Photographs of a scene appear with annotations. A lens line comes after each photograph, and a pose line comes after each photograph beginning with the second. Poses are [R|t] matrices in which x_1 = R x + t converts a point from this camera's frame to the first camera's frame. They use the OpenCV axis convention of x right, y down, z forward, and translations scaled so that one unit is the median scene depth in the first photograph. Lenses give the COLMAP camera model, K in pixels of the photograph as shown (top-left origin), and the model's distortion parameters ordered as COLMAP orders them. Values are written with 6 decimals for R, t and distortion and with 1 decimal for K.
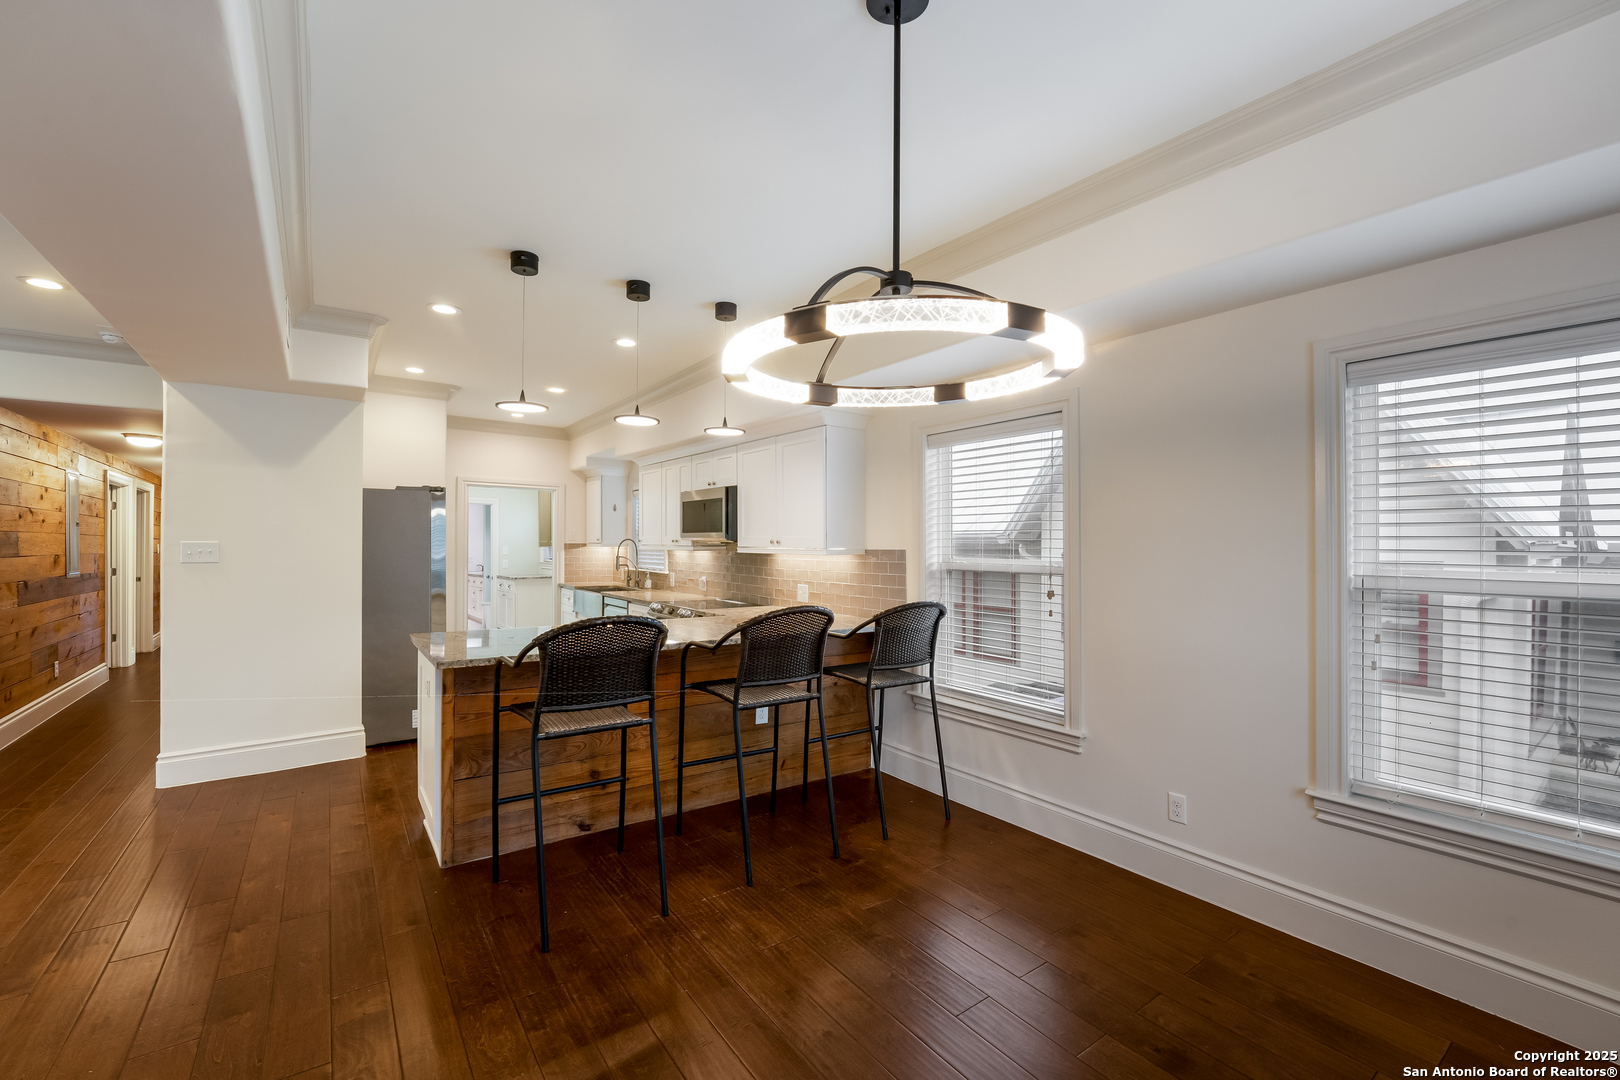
lens RADIAL K [[673.1, 0, 826.9], [0, 673.1, 541.1], [0, 0, 1]] dist [-0.016858, 0.000500]
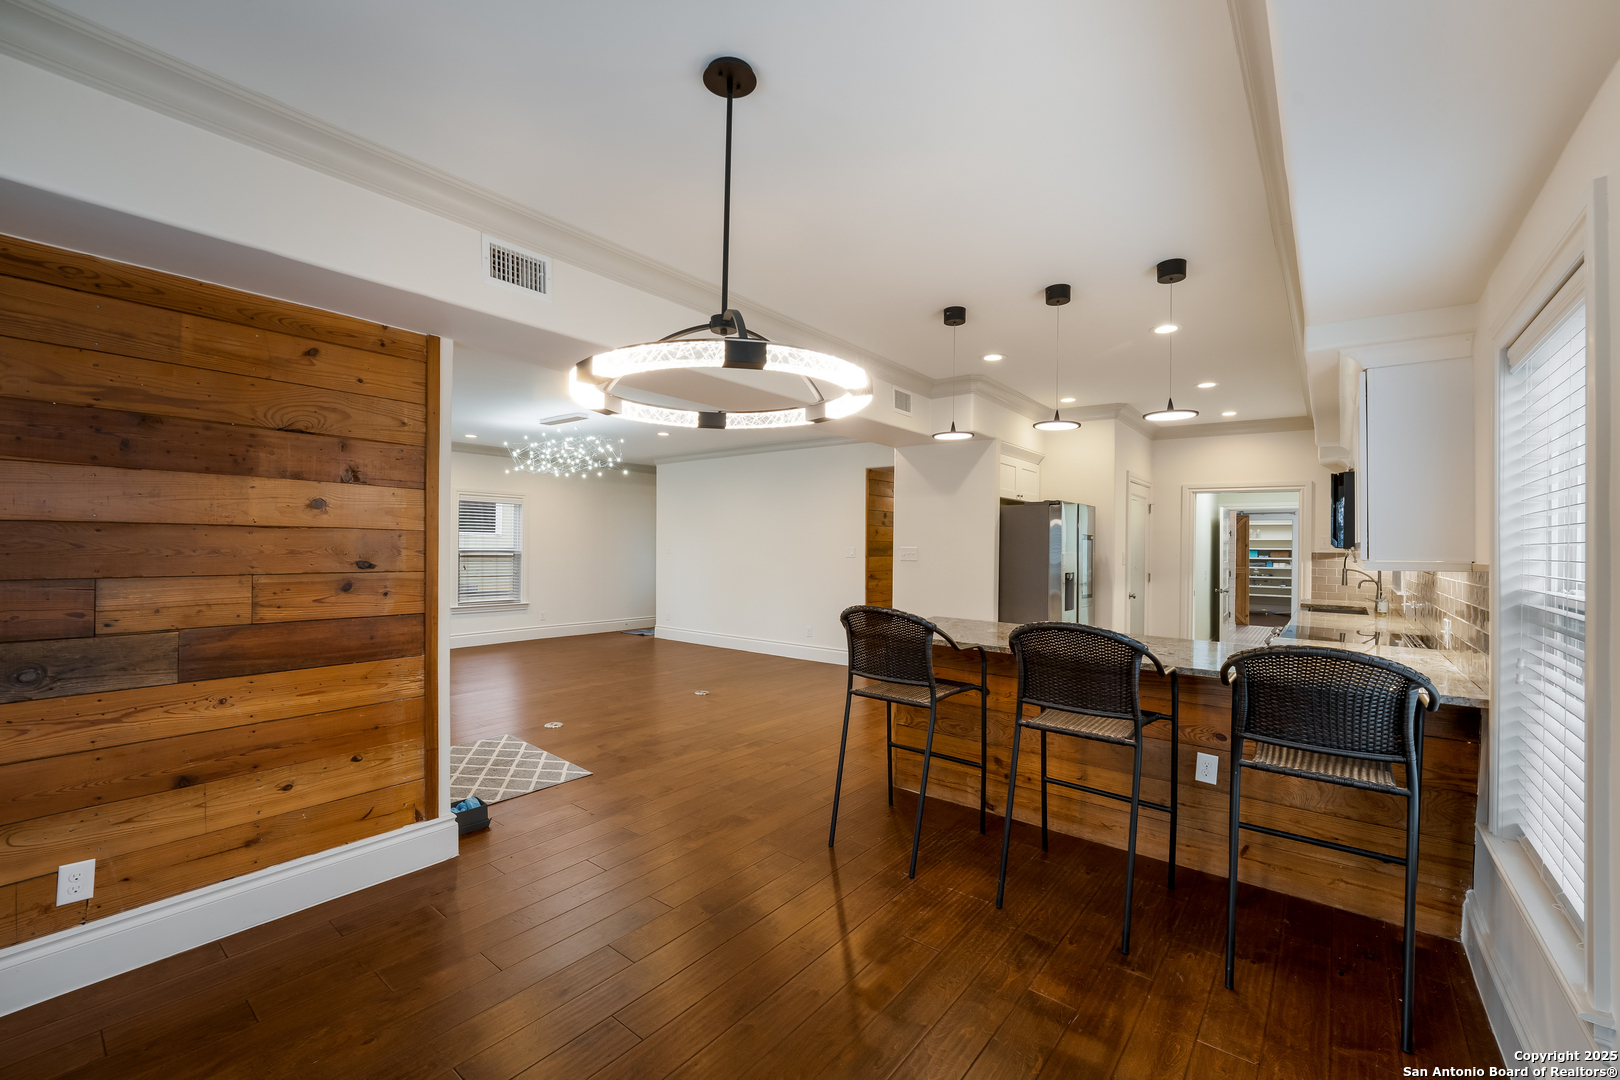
lens RADIAL K [[673.1, 0, 808.9], [0, 673.1, 552.0], [0, 0, 1]] dist [-0.016858, 0.000500]
pose [[0.264670, 0.009479, -0.964292, 0.400567], [-0.004498, 0.999953, 0.008595, -0.000318], [0.964328, 0.002063, 0.264701, 0.265649]]
